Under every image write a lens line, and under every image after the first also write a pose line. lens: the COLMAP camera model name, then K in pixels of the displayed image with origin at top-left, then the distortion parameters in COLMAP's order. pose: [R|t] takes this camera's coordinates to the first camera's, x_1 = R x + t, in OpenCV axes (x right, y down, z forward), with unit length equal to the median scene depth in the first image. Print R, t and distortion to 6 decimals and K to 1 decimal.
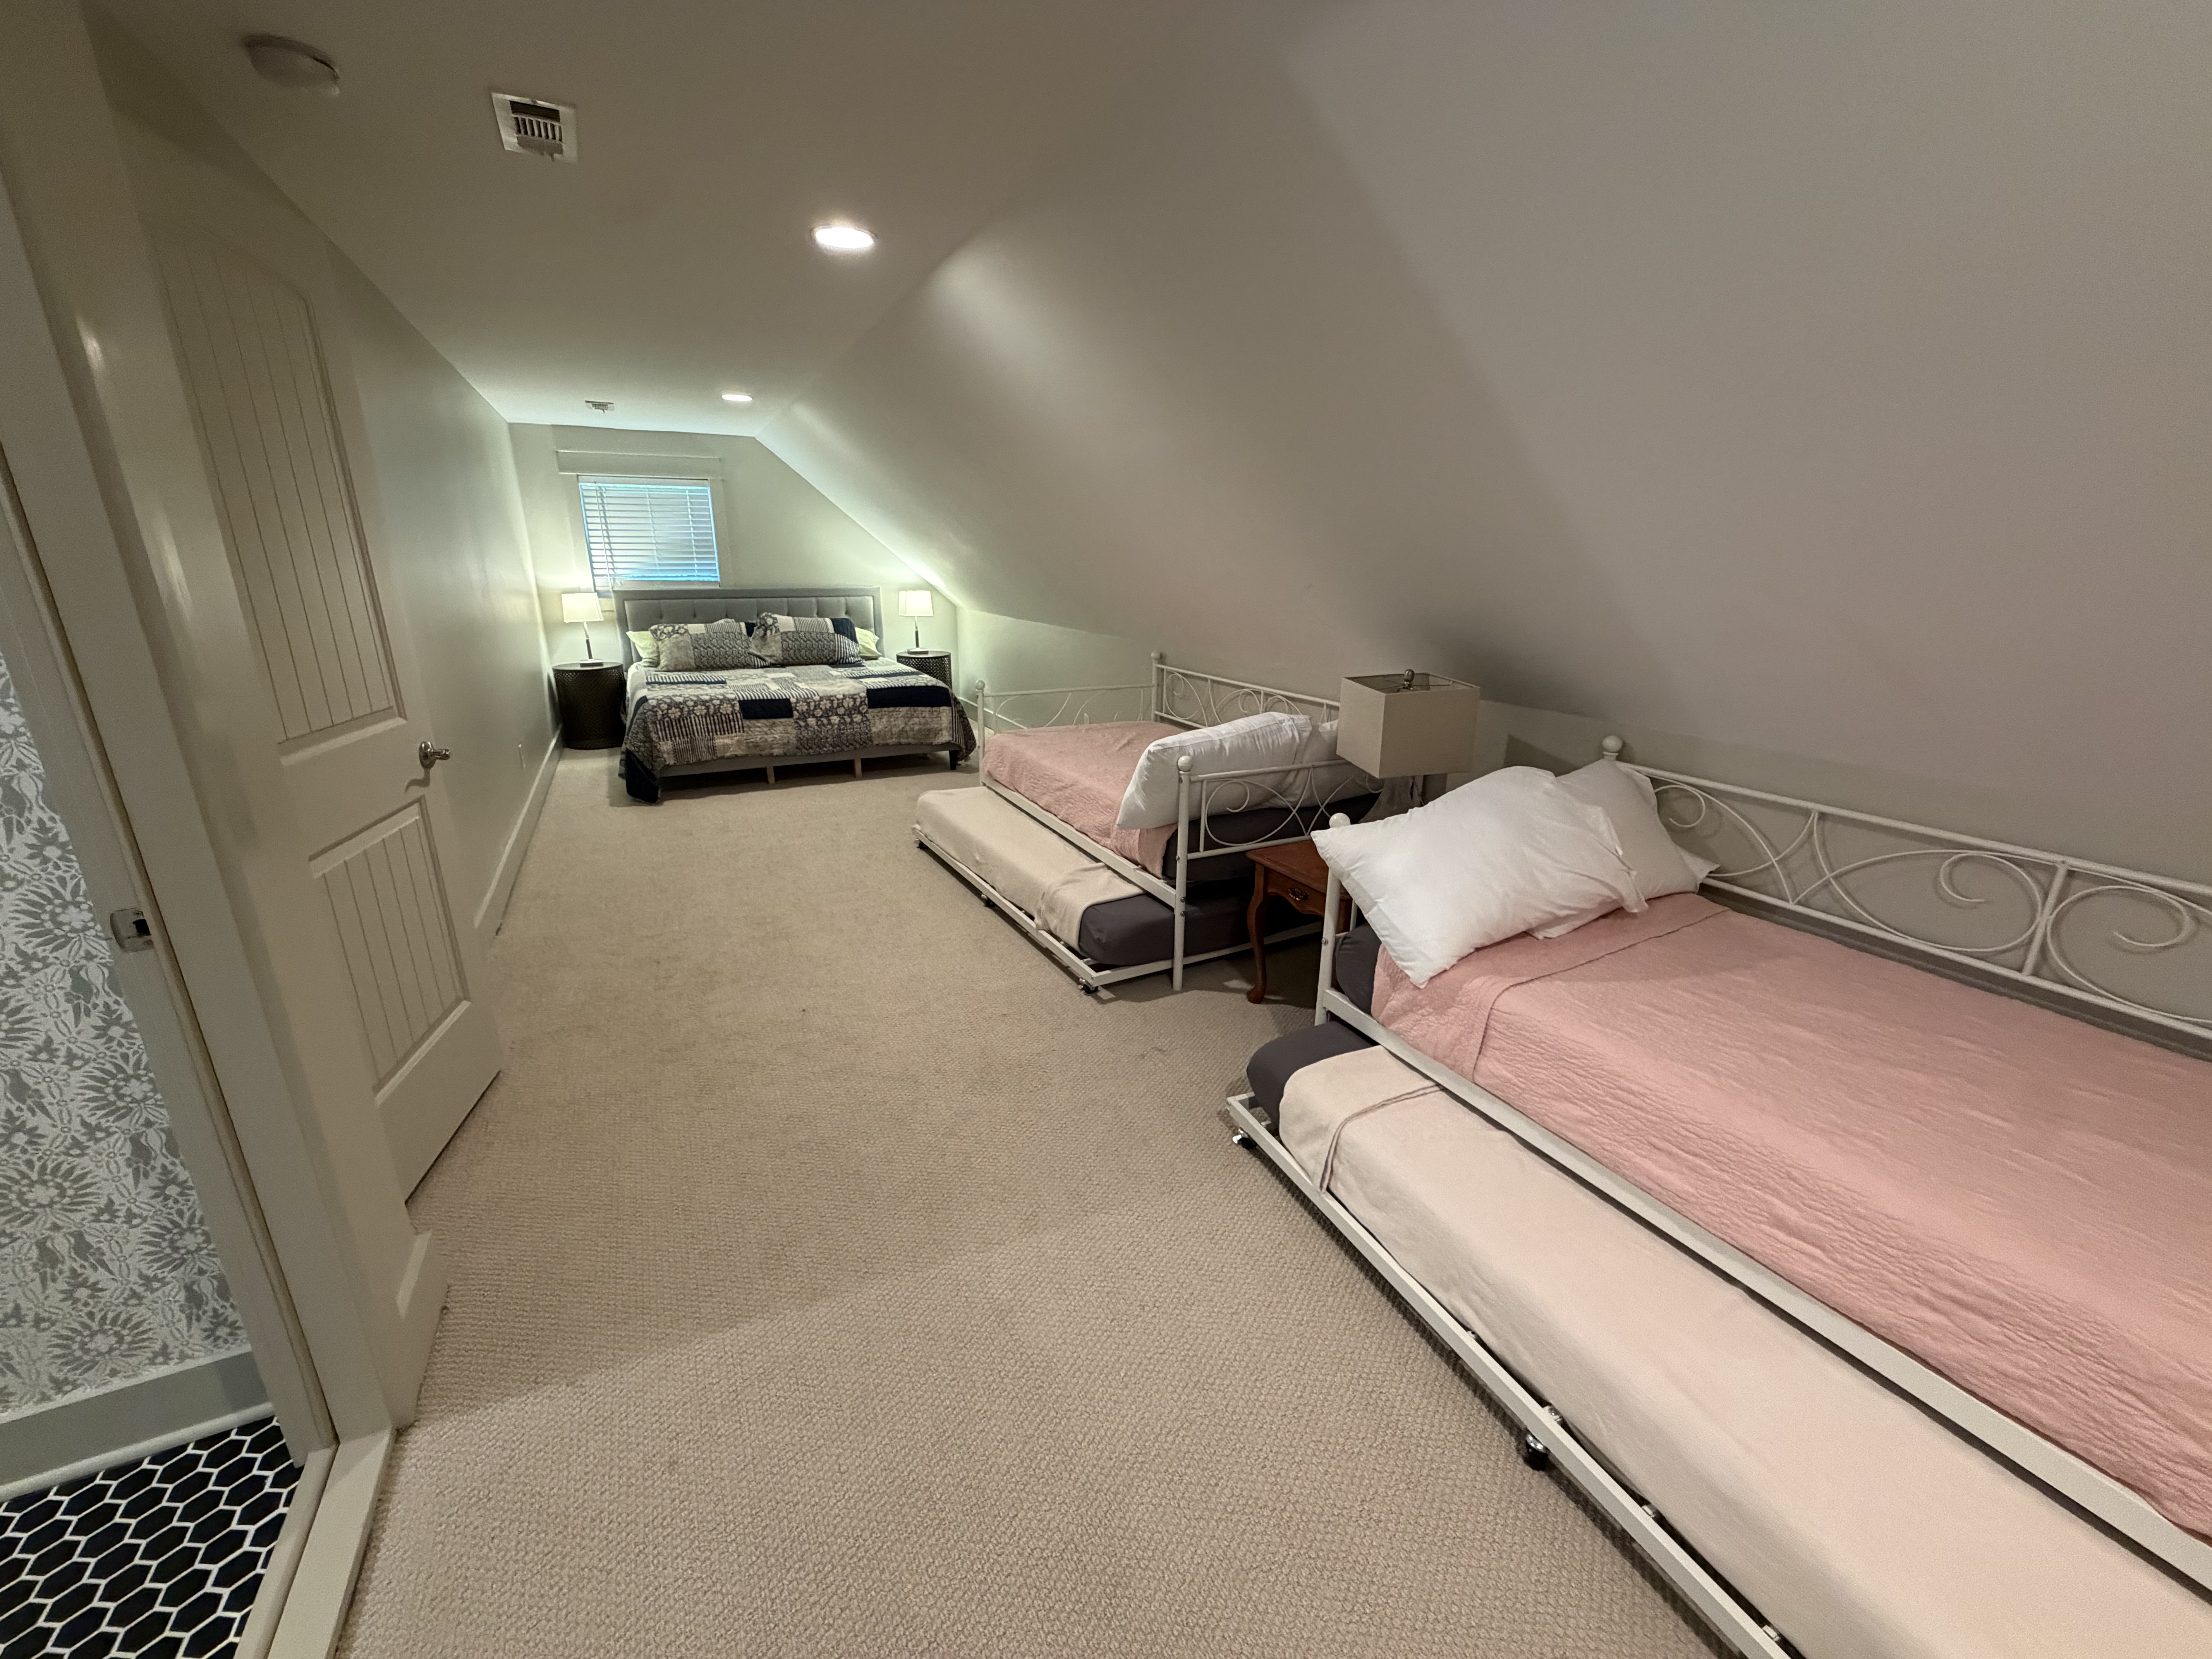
lens RADIAL K [[880.0, 0, 1106.0], [0, 880.0, 829.5], [0, 0, 1]] dist [-0.000211, -0.000126]
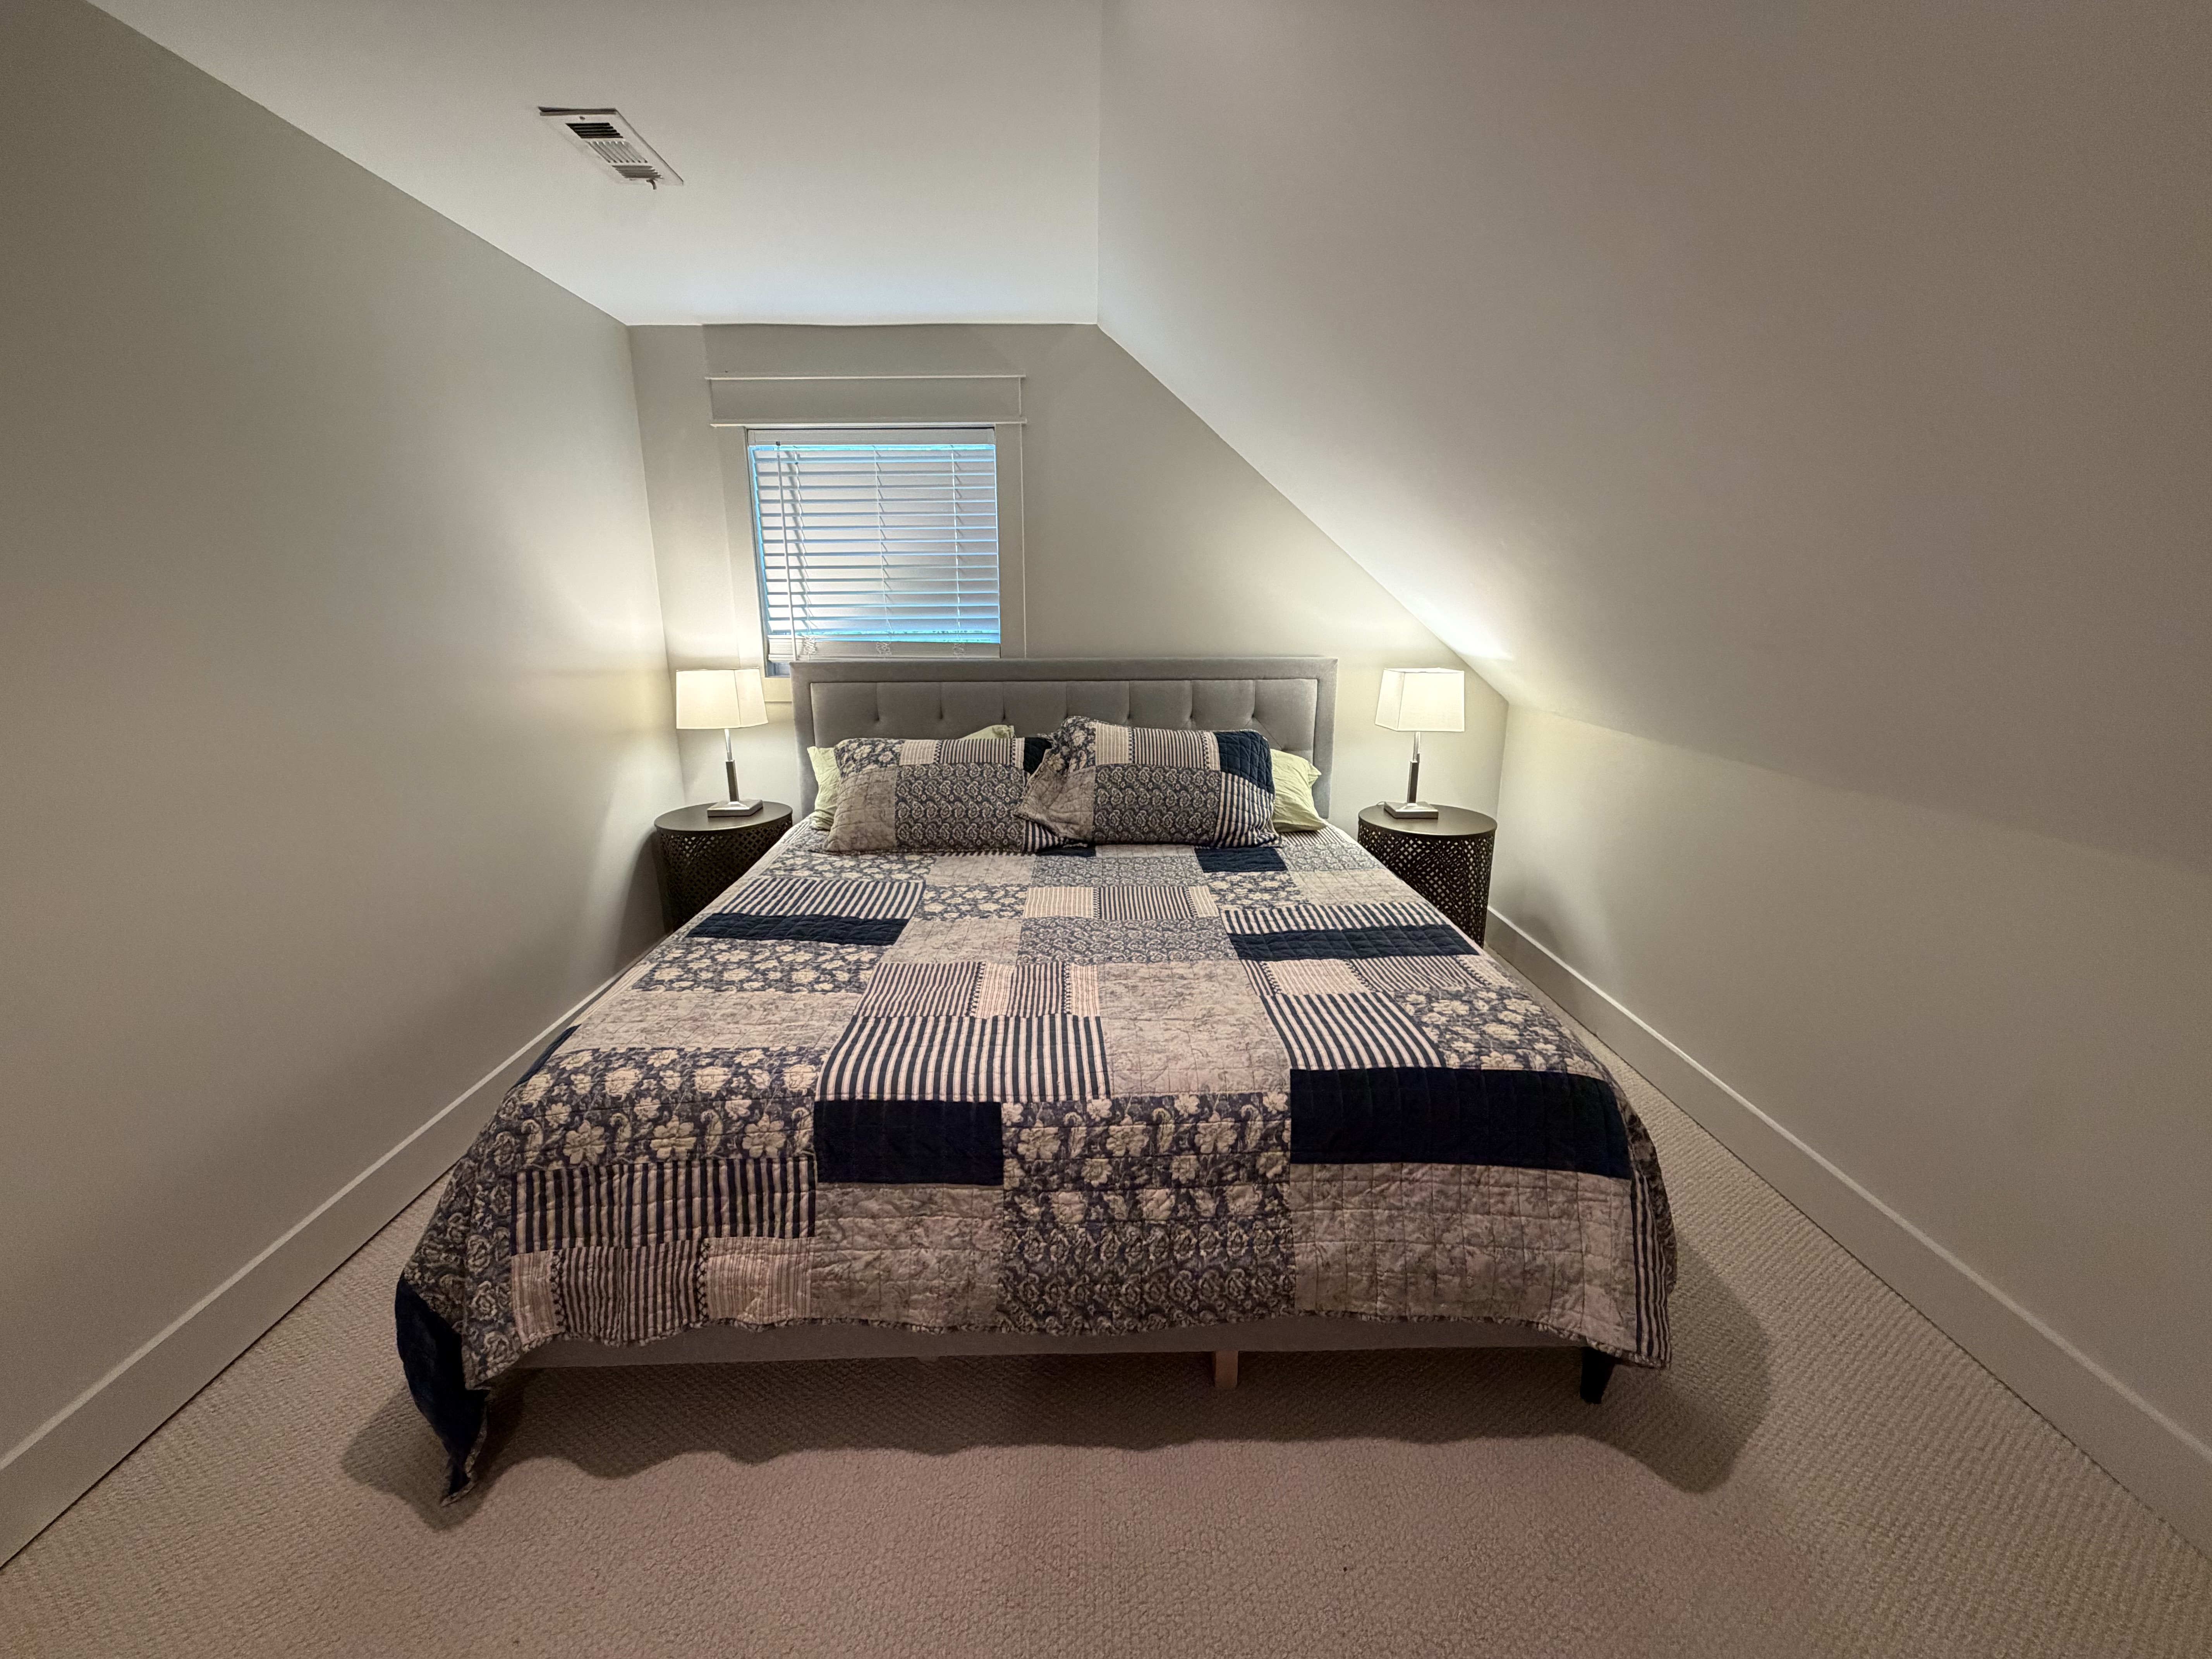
lens RADIAL K [[880.0, 0, 1106.0], [0, 880.0, 829.5], [0, 0, 1]] dist [-0.000211, -0.000126]
pose [[0.900941, 0.097162, -0.422923, -0.192704], [-0.119602, 0.992461, -0.026779, -0.190928], [0.417133, 0.074709, 0.905770, 0.649082]]
